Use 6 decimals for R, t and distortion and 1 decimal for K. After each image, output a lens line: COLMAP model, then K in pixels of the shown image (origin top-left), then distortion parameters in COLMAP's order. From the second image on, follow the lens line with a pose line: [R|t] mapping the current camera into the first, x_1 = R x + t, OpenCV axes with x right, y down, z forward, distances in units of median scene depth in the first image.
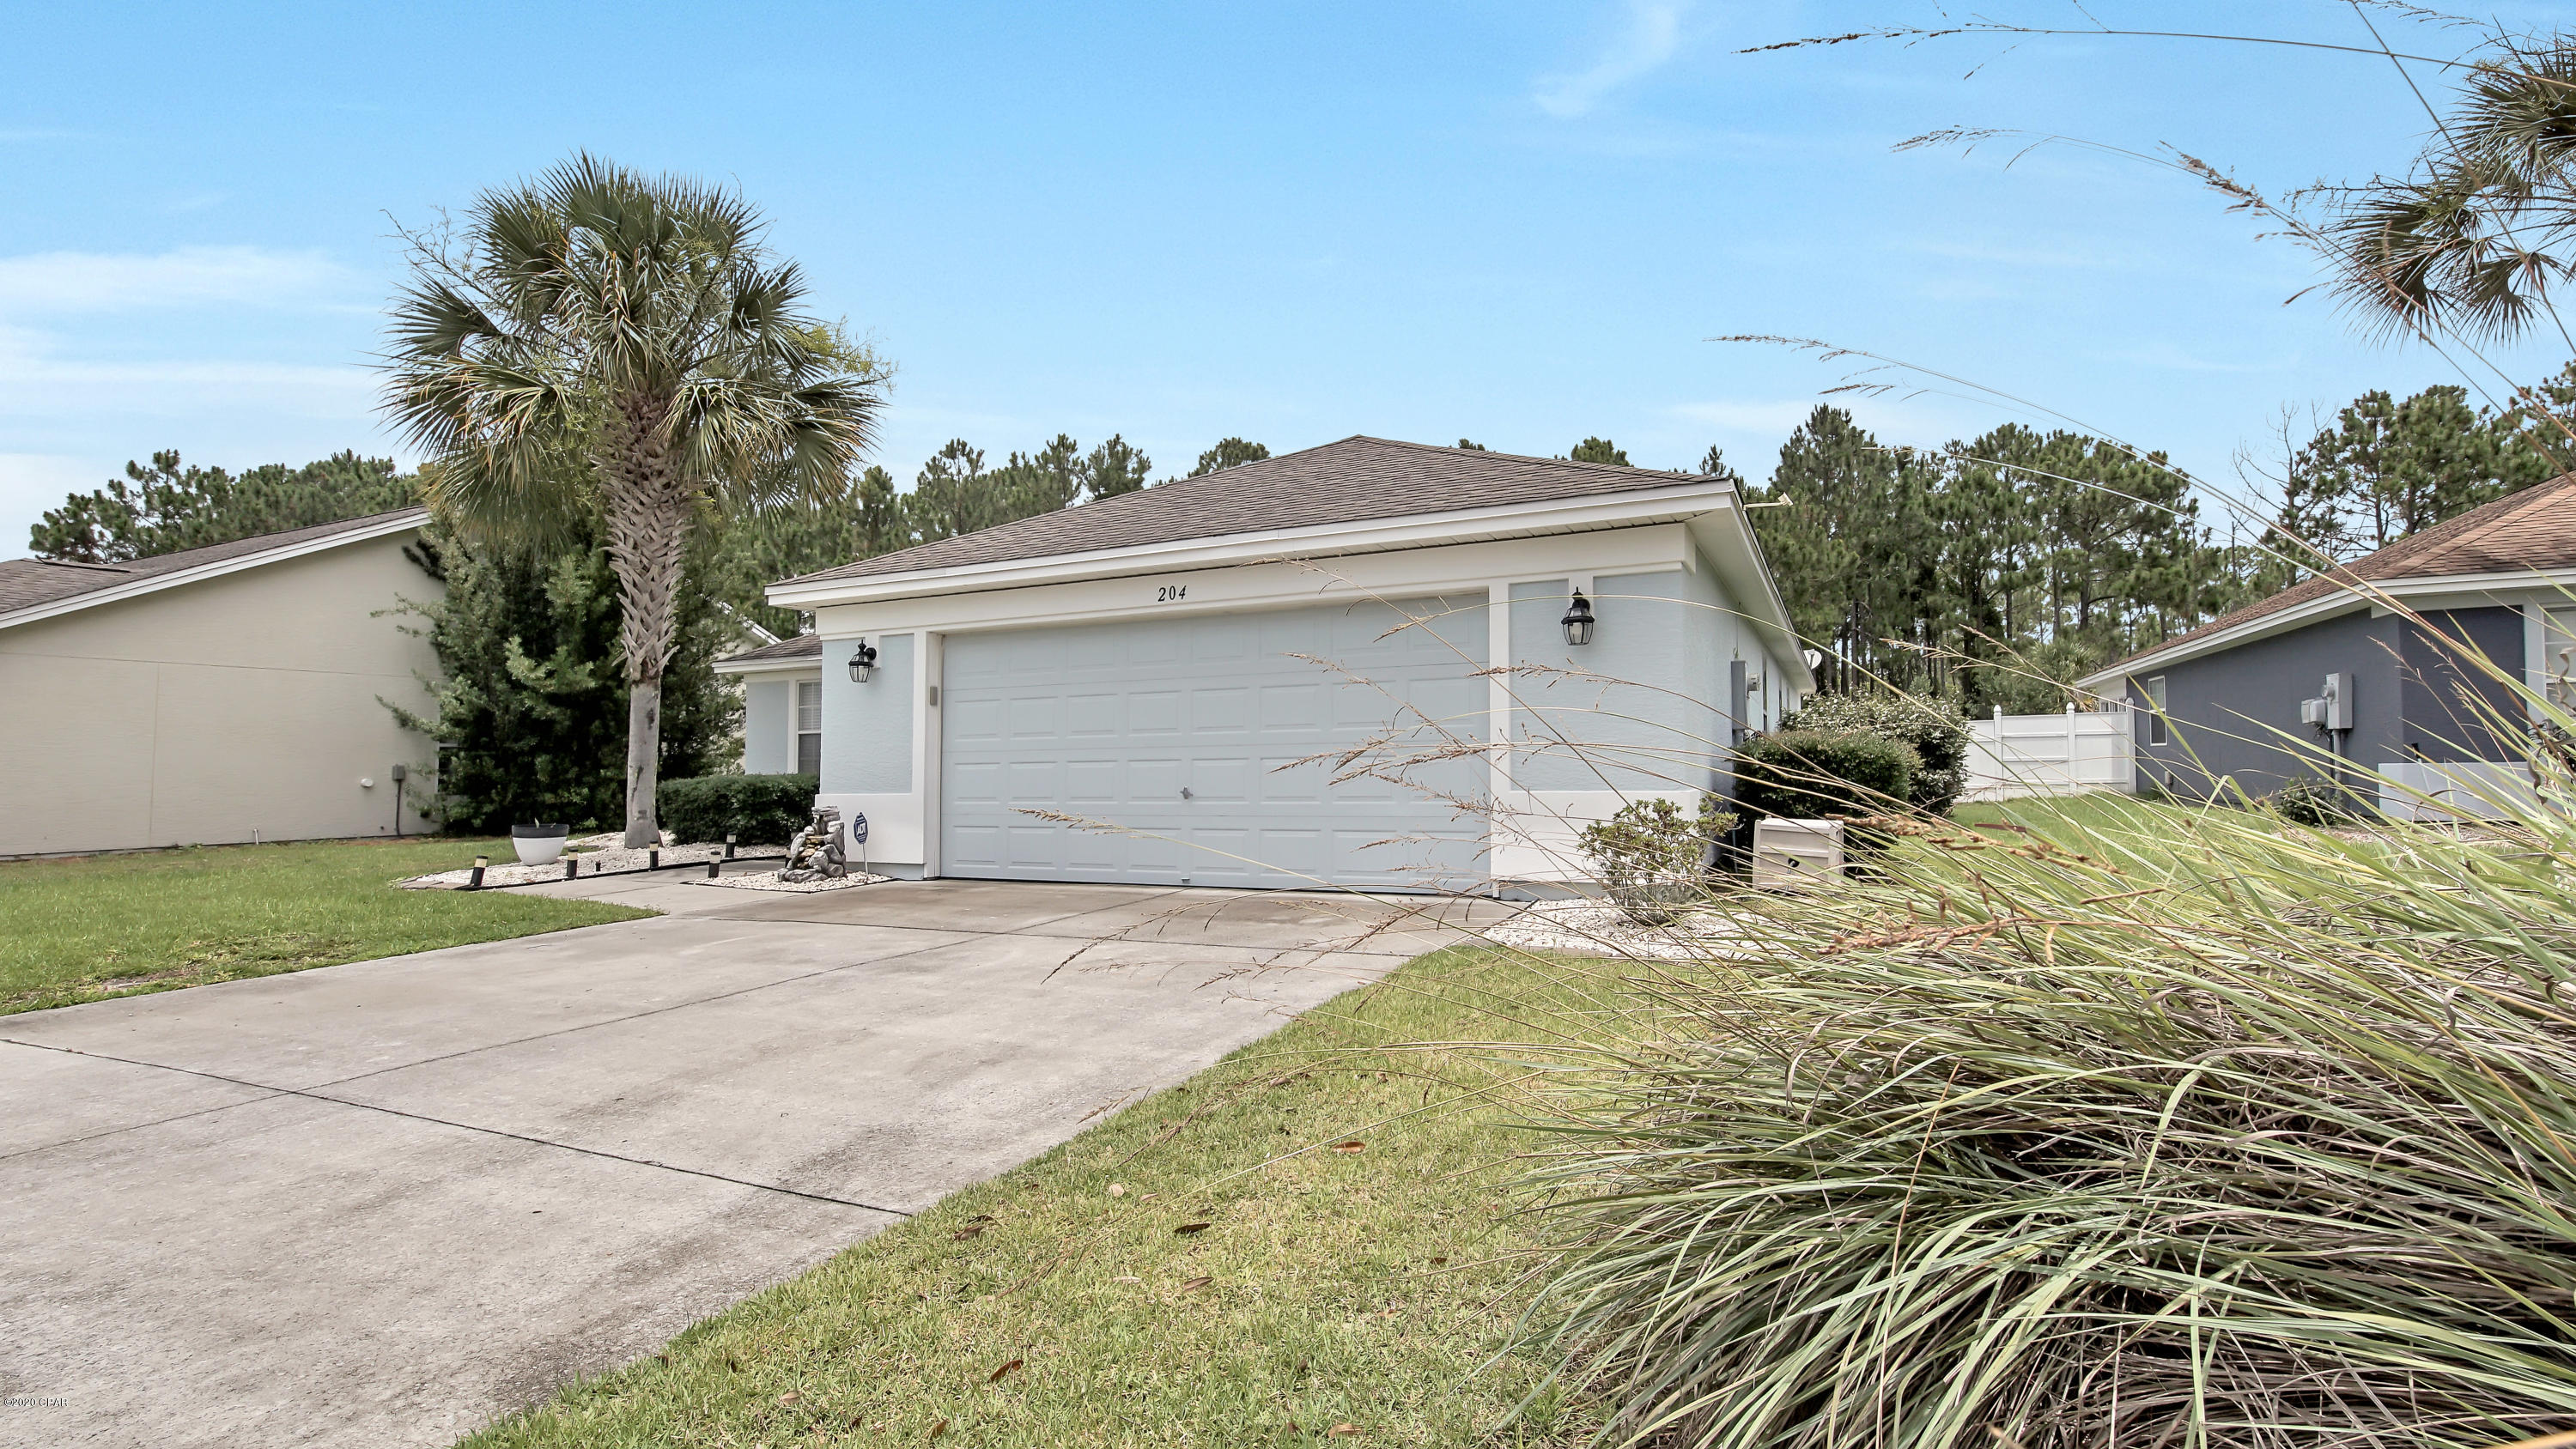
lens RADIAL K [[1171.7, 0, 1303.0], [0, 1171.7, 710.7], [0, 0, 1]] dist [-0.024277, 0.006701]
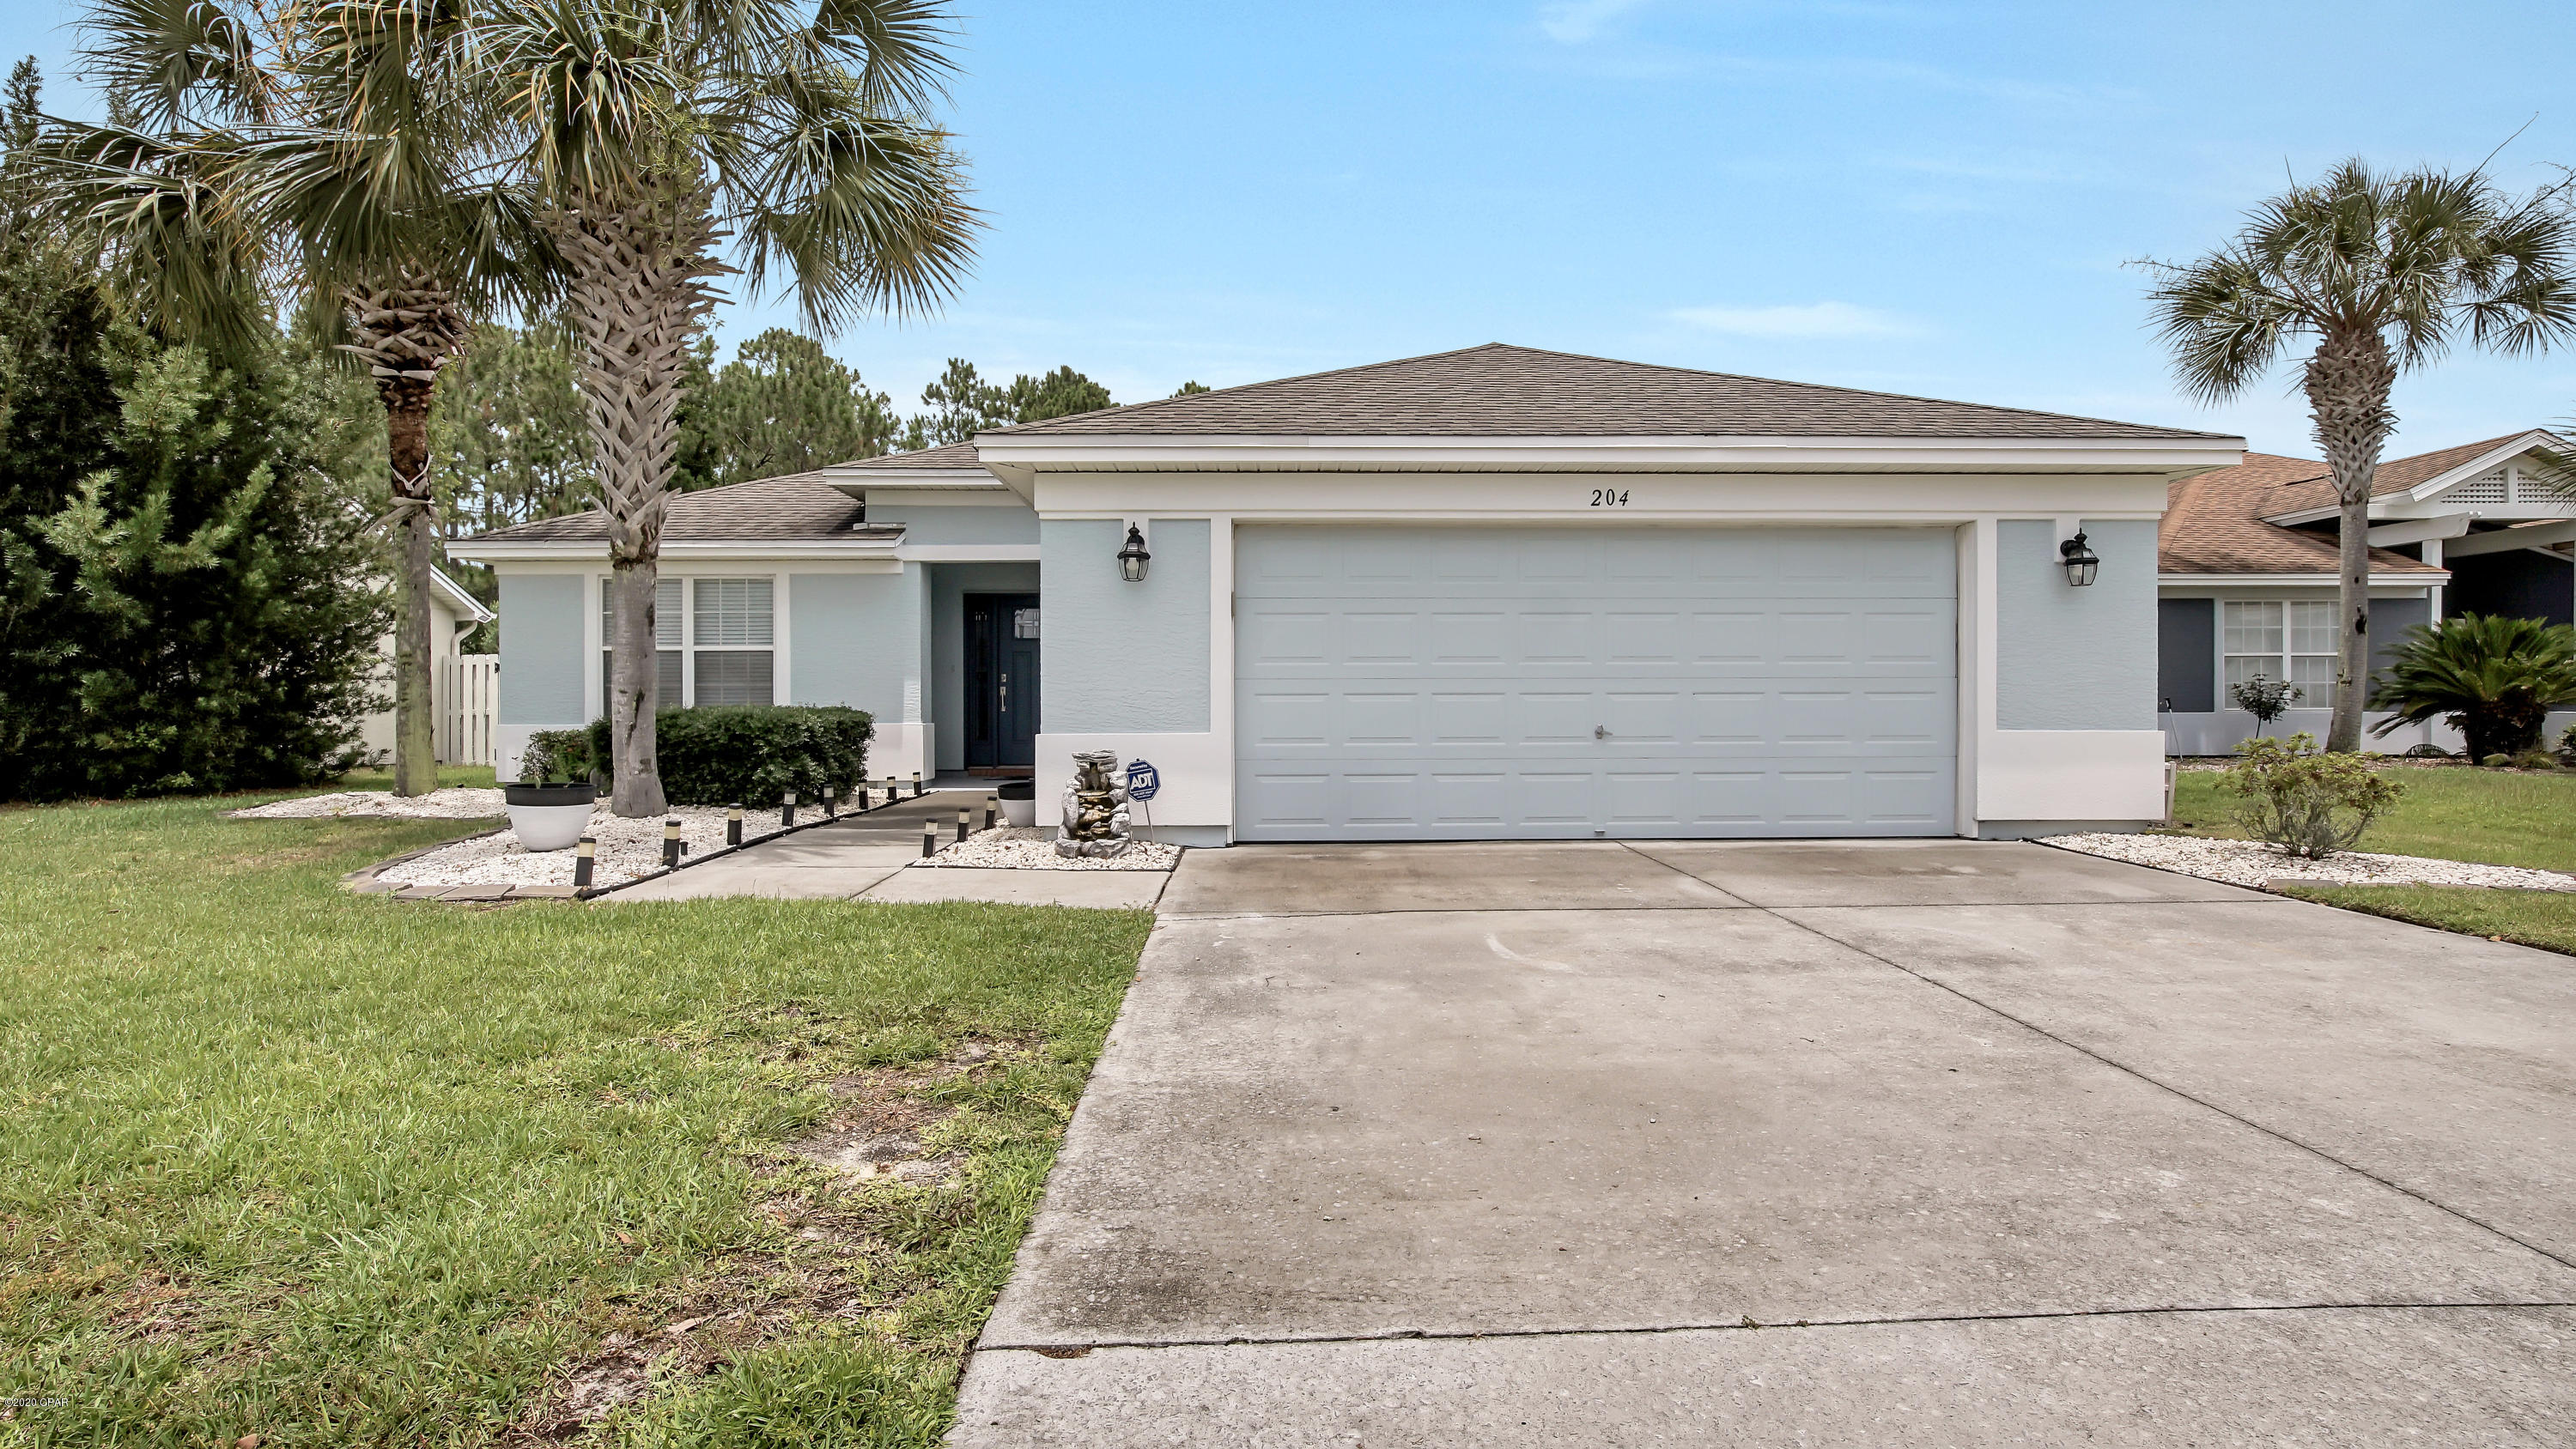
lens RADIAL K [[1171.7, 0, 1282.7], [0, 1171.7, 725.2], [0, 0, 1]] dist [-0.024277, 0.006701]
pose [[0.897239, 0.000277, 0.441546, -0.534097], [-0.030078, 0.997715, 0.060493, 0.015710], [-0.440520, -0.067557, 0.895197, 0.255272]]
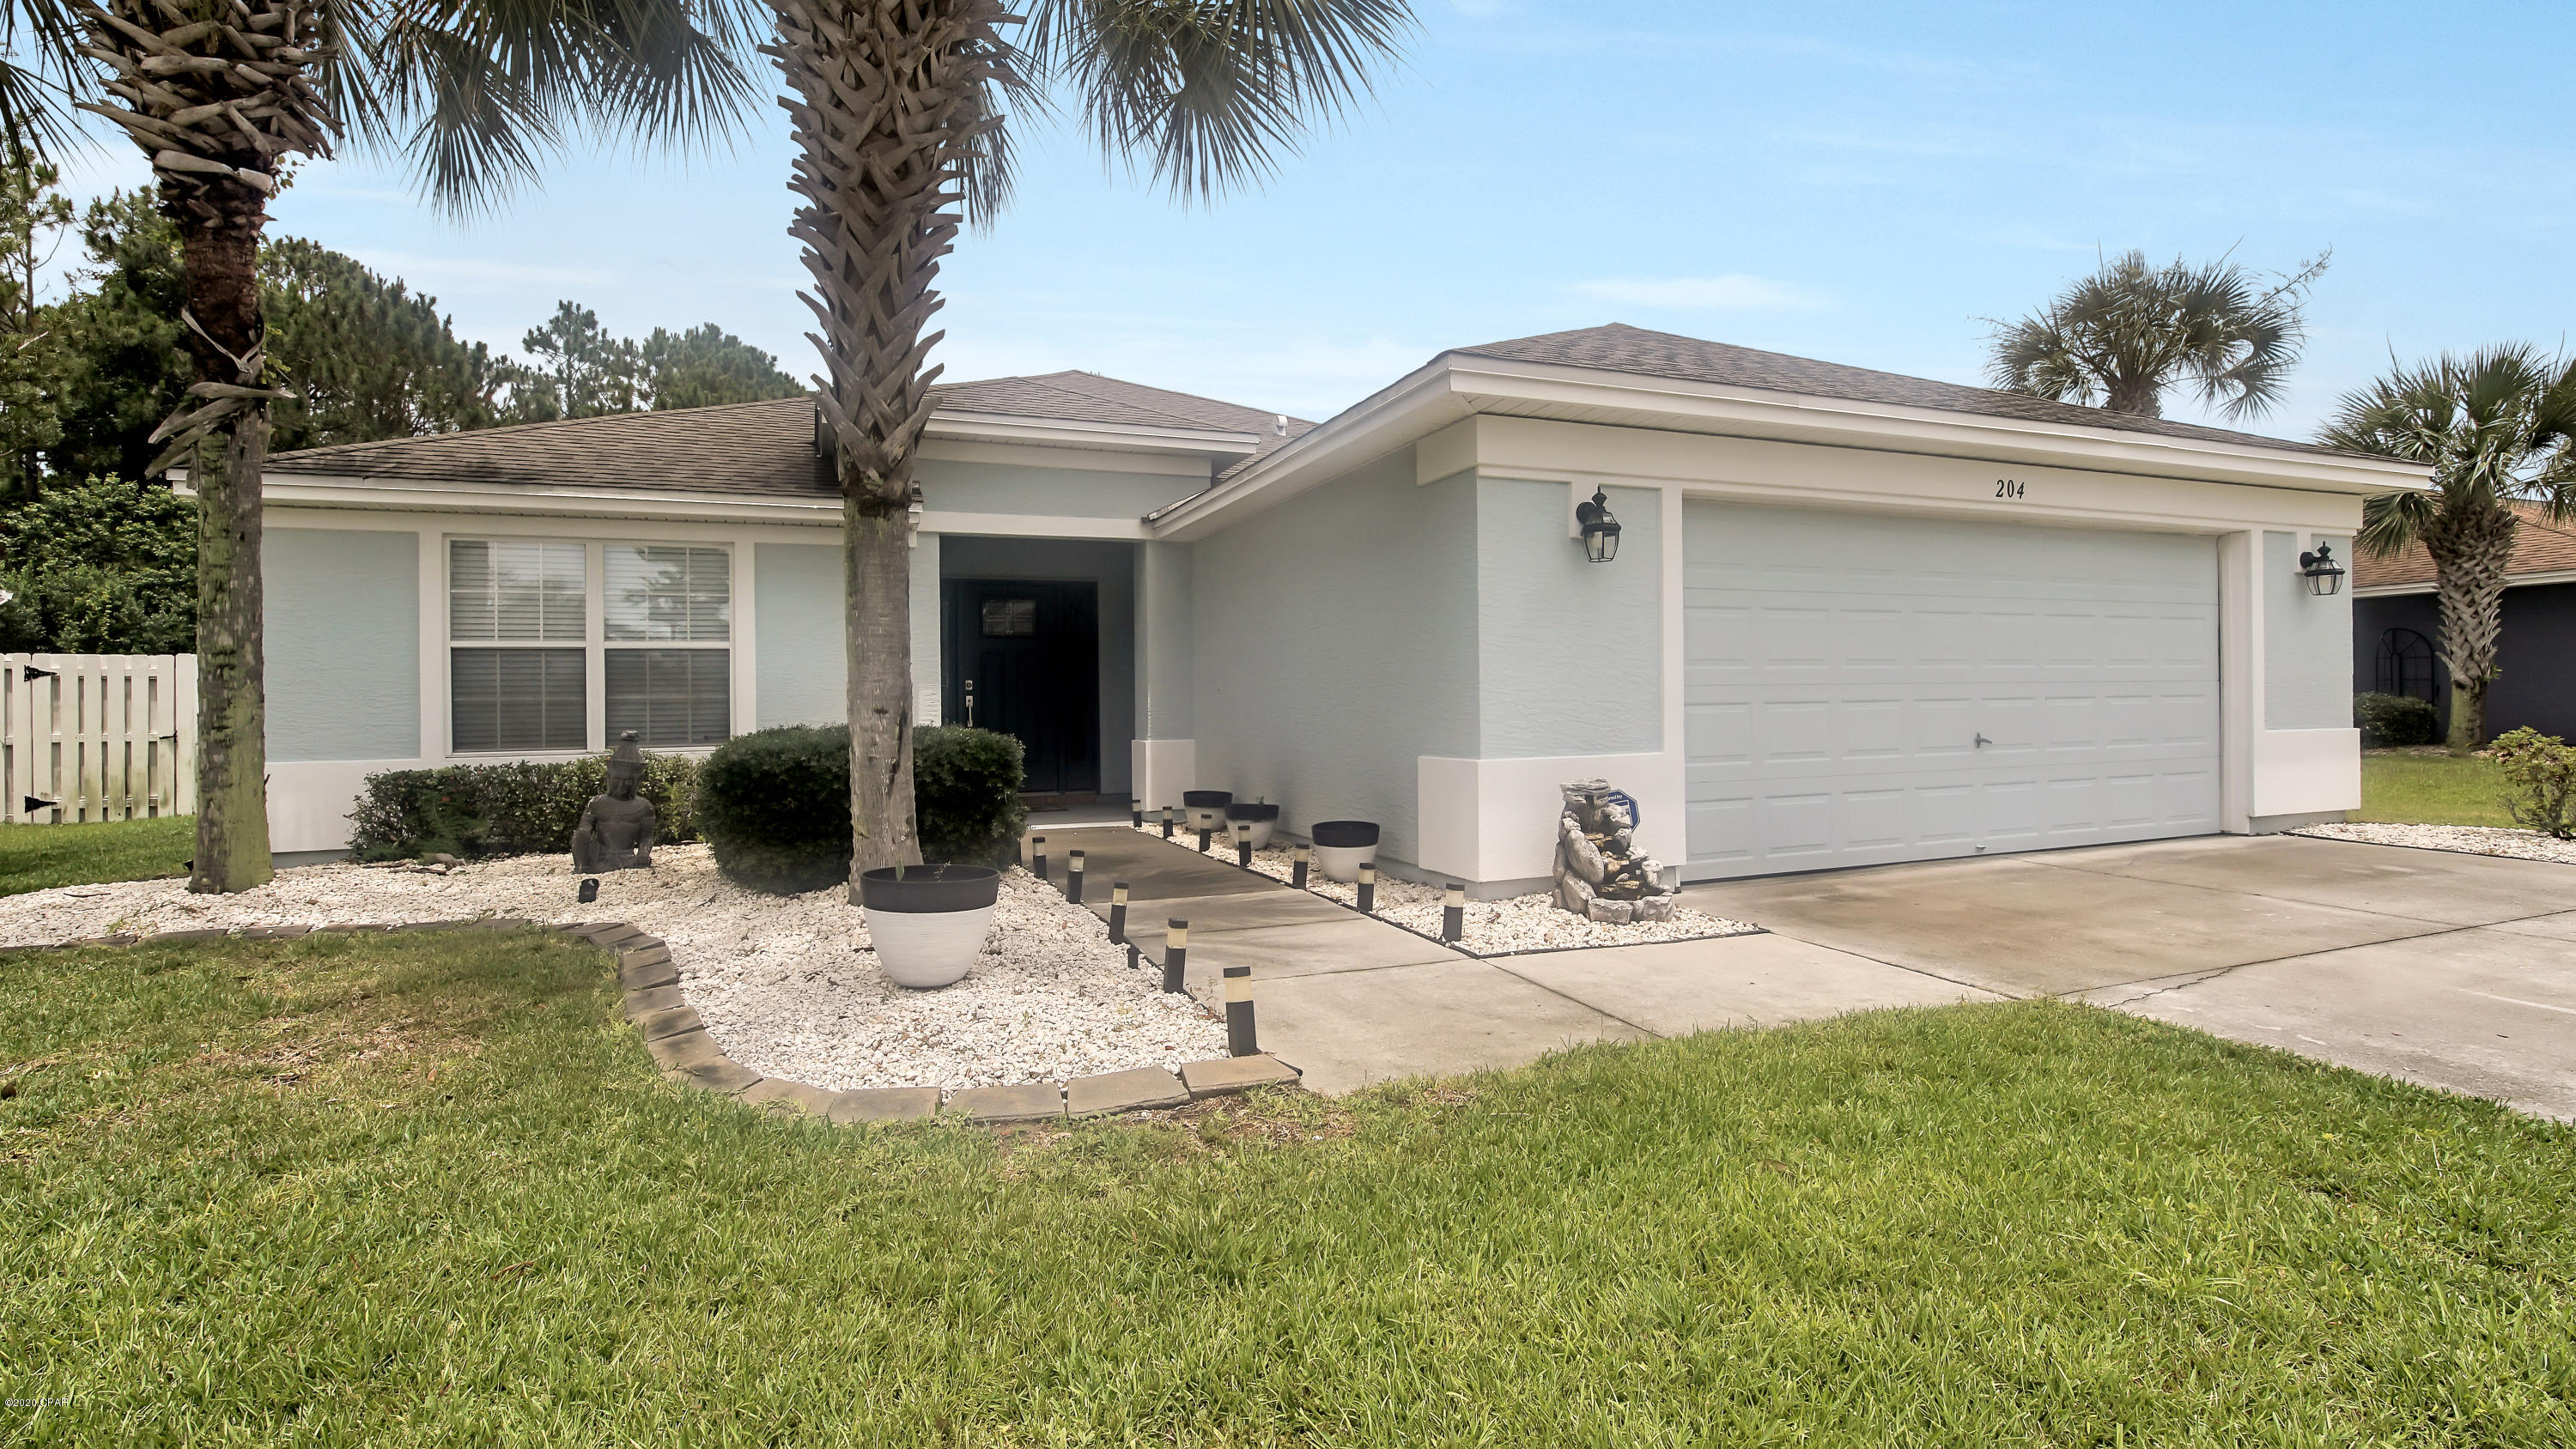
lens RADIAL K [[1171.7, 0, 1295.7], [0, 1171.7, 725.3], [0, 0, 1]] dist [-0.024277, 0.006701]
pose [[0.684921, -0.010995, 0.728534, -0.776890], [-0.030847, 0.998552, 0.044071, 0.030159], [-0.727964, -0.052658, 0.683590, 0.615387]]
